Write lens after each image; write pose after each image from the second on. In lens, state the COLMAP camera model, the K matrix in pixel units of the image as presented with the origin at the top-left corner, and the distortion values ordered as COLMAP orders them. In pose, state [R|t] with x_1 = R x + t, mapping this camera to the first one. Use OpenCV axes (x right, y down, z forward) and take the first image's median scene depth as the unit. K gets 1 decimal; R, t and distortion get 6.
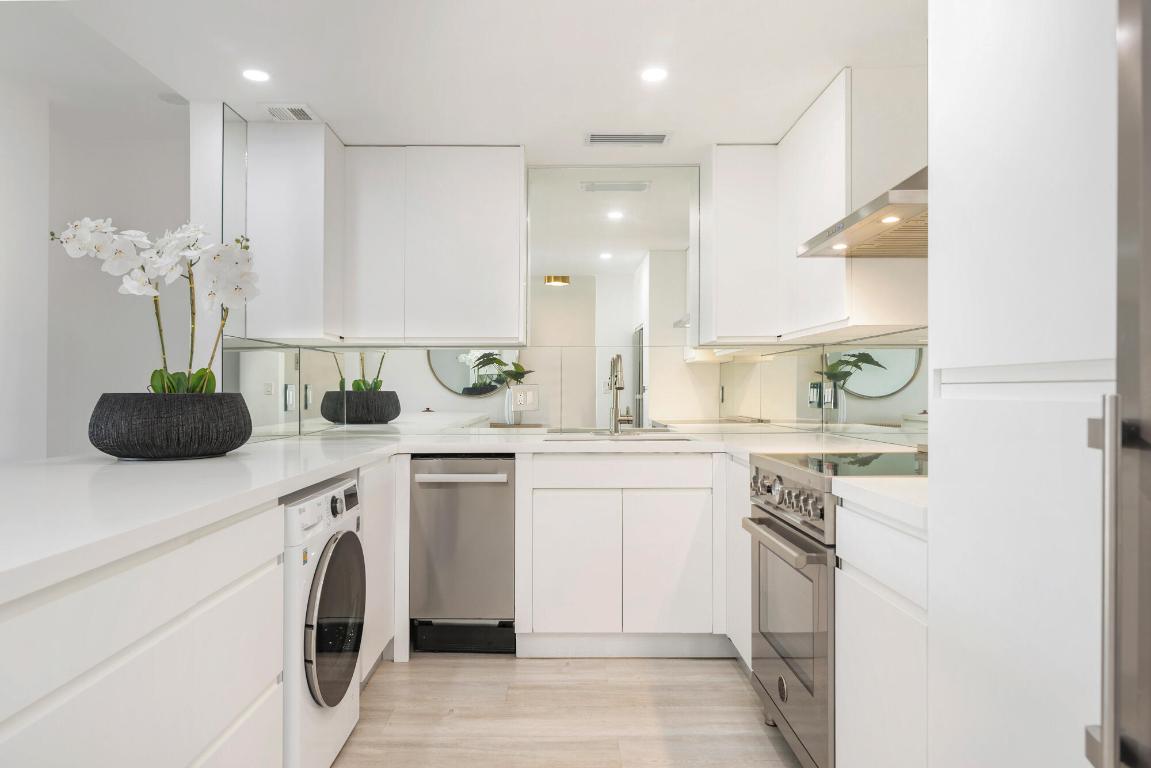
lens RADIAL K [[728.5, 0, 570.0], [0, 728.5, 385.5], [0, 0, 1]] dist [-0.011763, 0.002871]
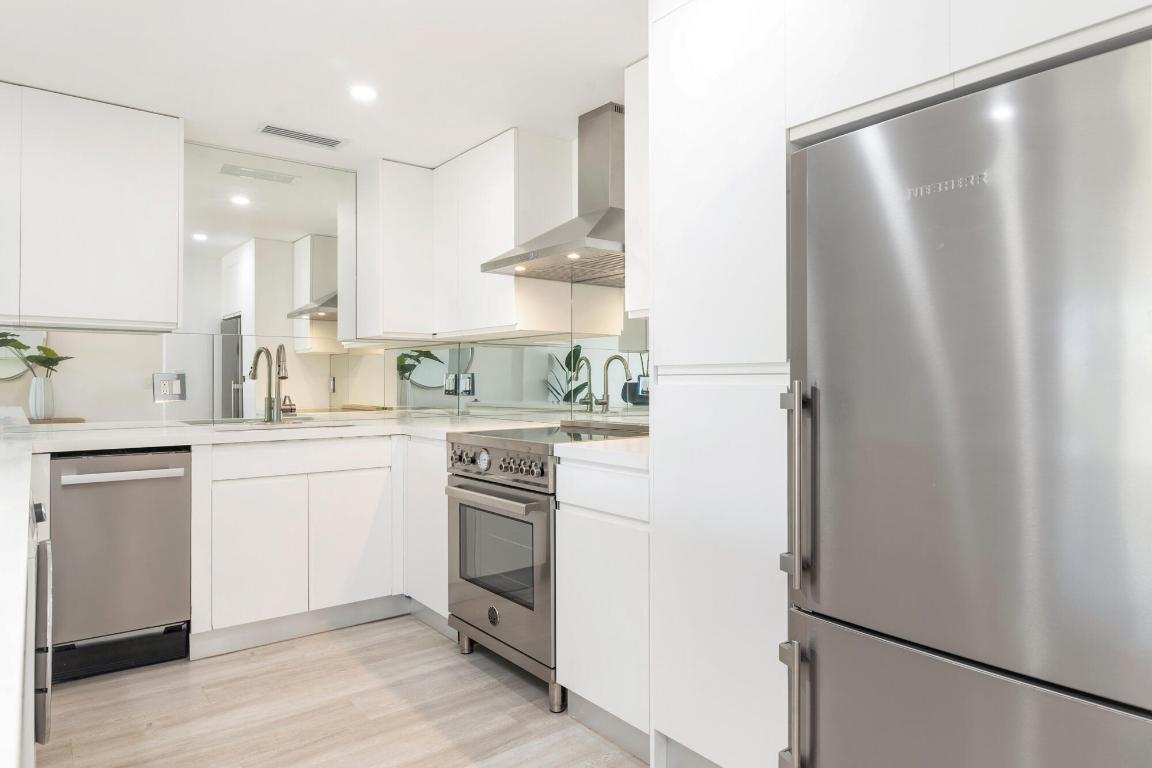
lens RADIAL K [[703.0, 0, 592.5], [0, 703.0, 378.1], [0, 0, 1]] dist [-0.028335, 0.006633]
pose [[0.769479, 0.006655, 0.638638, -0.257245], [-0.007375, 0.999972, -0.001535, 0.003229], [-0.638630, -0.003529, 0.769506, -0.031945]]
